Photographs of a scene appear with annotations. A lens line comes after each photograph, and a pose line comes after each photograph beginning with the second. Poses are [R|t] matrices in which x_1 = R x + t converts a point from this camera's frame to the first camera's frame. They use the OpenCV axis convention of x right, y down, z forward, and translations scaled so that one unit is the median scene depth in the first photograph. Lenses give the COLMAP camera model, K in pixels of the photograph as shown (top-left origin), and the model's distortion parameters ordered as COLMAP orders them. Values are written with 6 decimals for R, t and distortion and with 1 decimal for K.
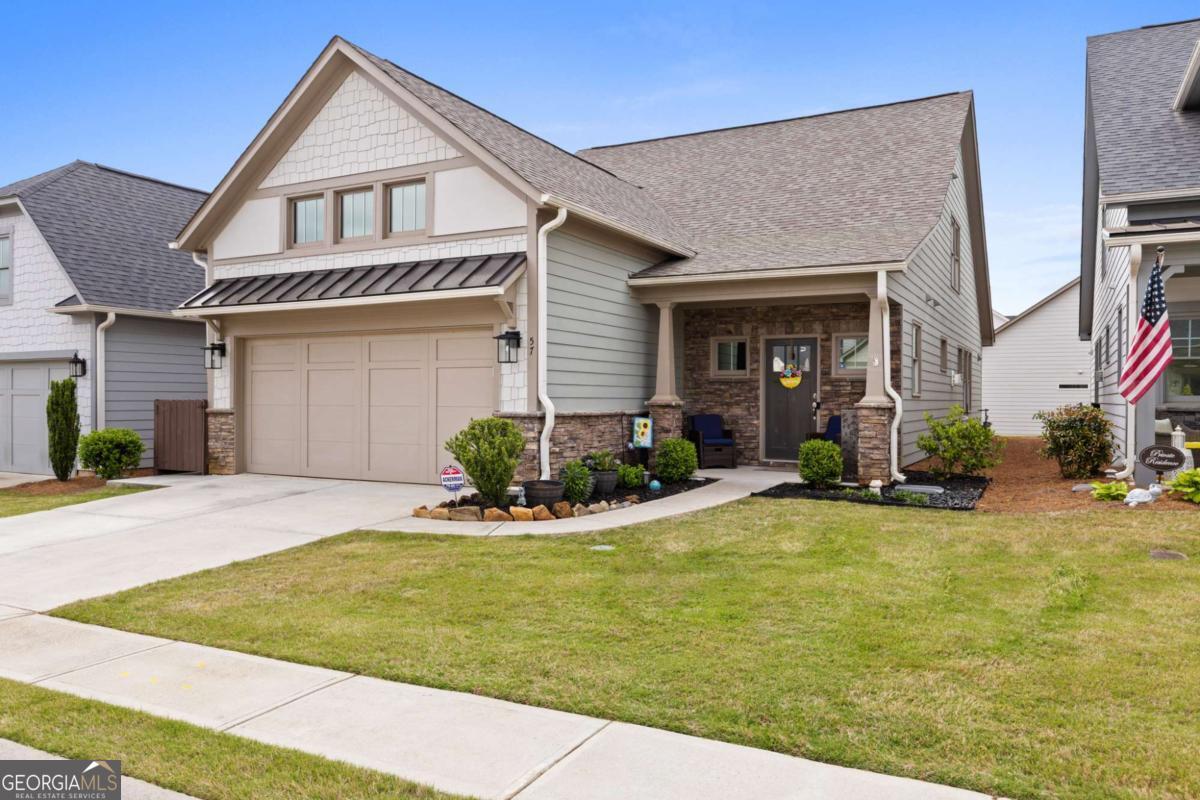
lens RADIAL K [[871.2, 0, 600.1], [0, 871.2, 401.1], [0, 0, 1]] dist [-0.002326, 0.000846]
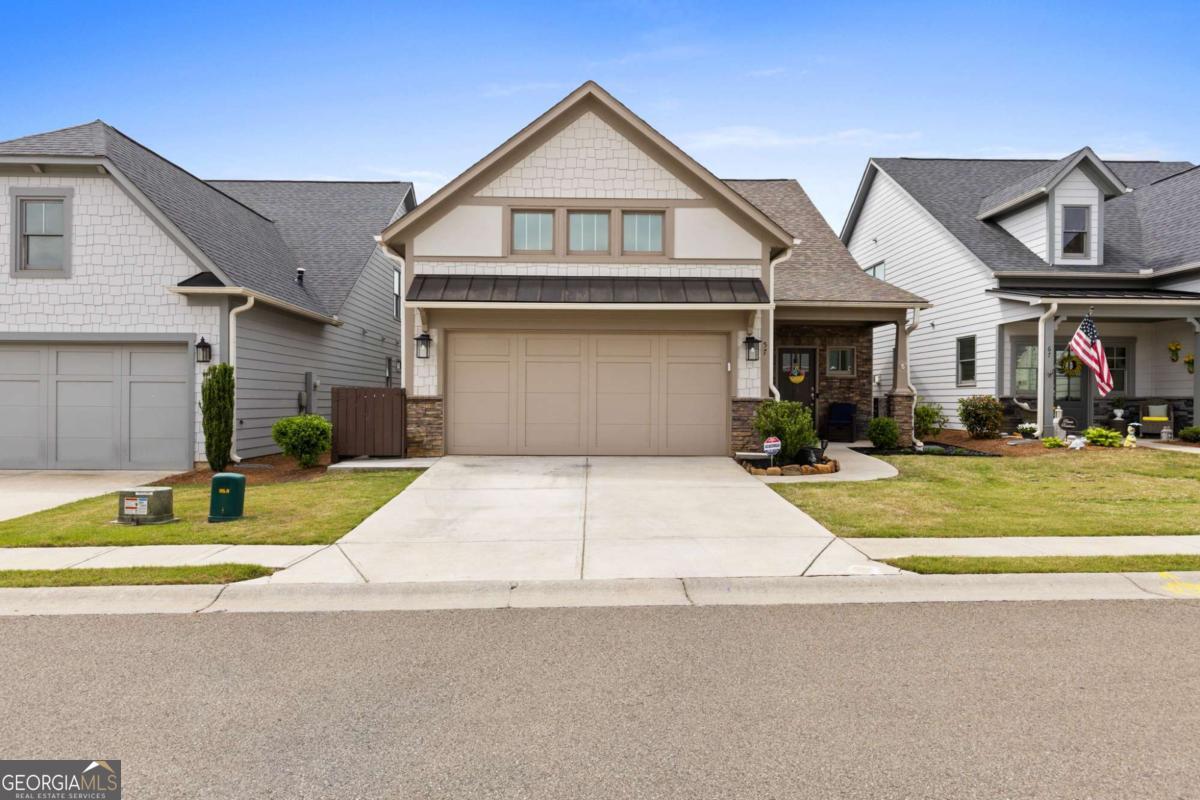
lens RADIAL K [[774.8, 0, 601.3], [0, 774.8, 401.2], [0, 0, 1]] dist [0.000870, 0.000568]
pose [[0.869039, 0.001137, 0.494742, -0.721640], [-0.001048, 0.999999, -0.000457, 0.015697], [-0.494742, -0.000121, 0.869040, 0.066267]]
